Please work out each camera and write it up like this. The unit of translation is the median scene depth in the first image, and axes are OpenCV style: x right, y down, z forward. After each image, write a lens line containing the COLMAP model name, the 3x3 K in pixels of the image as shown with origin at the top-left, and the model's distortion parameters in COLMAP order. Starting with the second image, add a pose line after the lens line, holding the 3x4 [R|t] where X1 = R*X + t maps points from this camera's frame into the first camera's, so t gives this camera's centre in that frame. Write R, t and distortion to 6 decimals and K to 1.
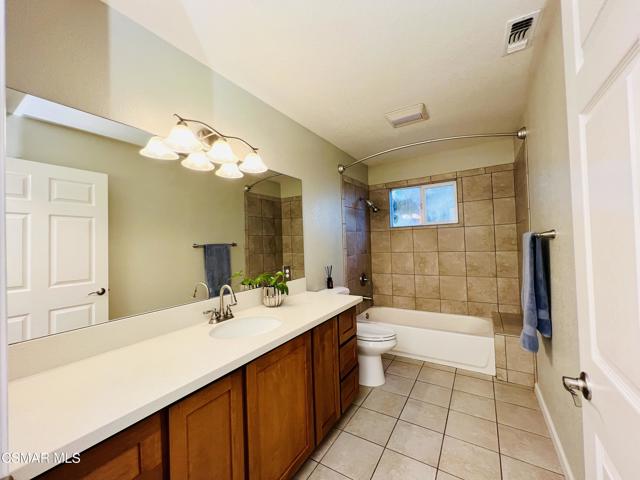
lens RADIAL K [[254.4, 0, 317.8], [0, 254.4, 239.8], [0, 0, 1]] dist [-0.003269, -0.000183]
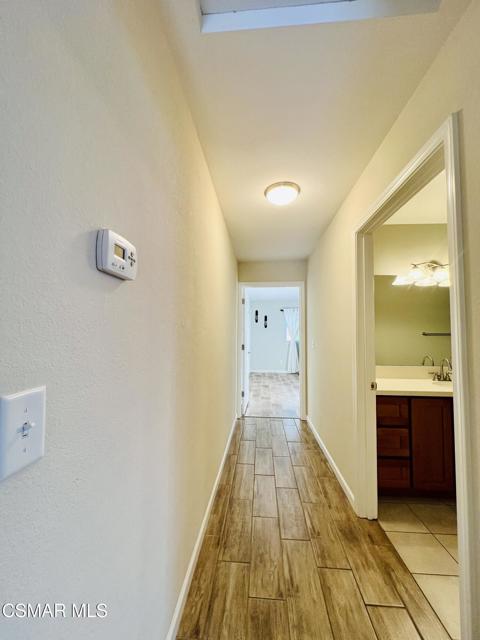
lens RADIAL K [[254.4, 0, 240.0], [0, 254.4, 320.0], [0, 0, 1]] dist [-0.003269, -0.000183]
pose [[0.470187, -0.009314, -0.882517, 0.426292], [-0.015590, 0.999701, -0.018857, -0.014766], [0.882429, 0.022625, 0.469902, -0.858315]]
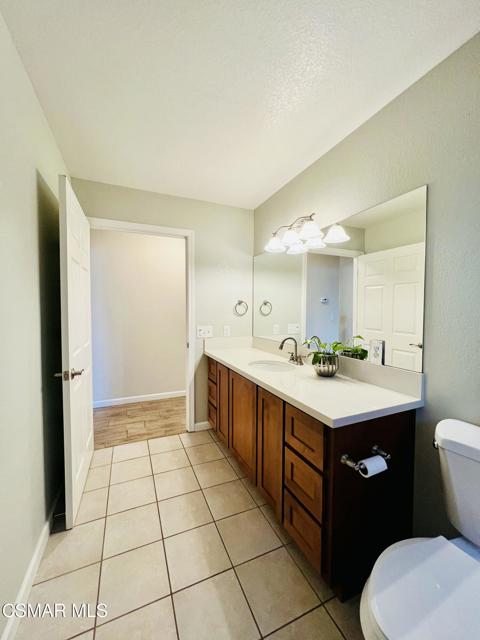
lens RADIAL K [[254.4, 0, 240.0], [0, 254.4, 320.0], [0, 0, 1]] dist [-0.003269, -0.000183]
pose [[-0.558555, 0.064809, -0.826932, 0.880257], [0.028722, 0.997856, 0.058804, -0.003760], [0.828970, 0.009094, -0.559219, 1.470359]]
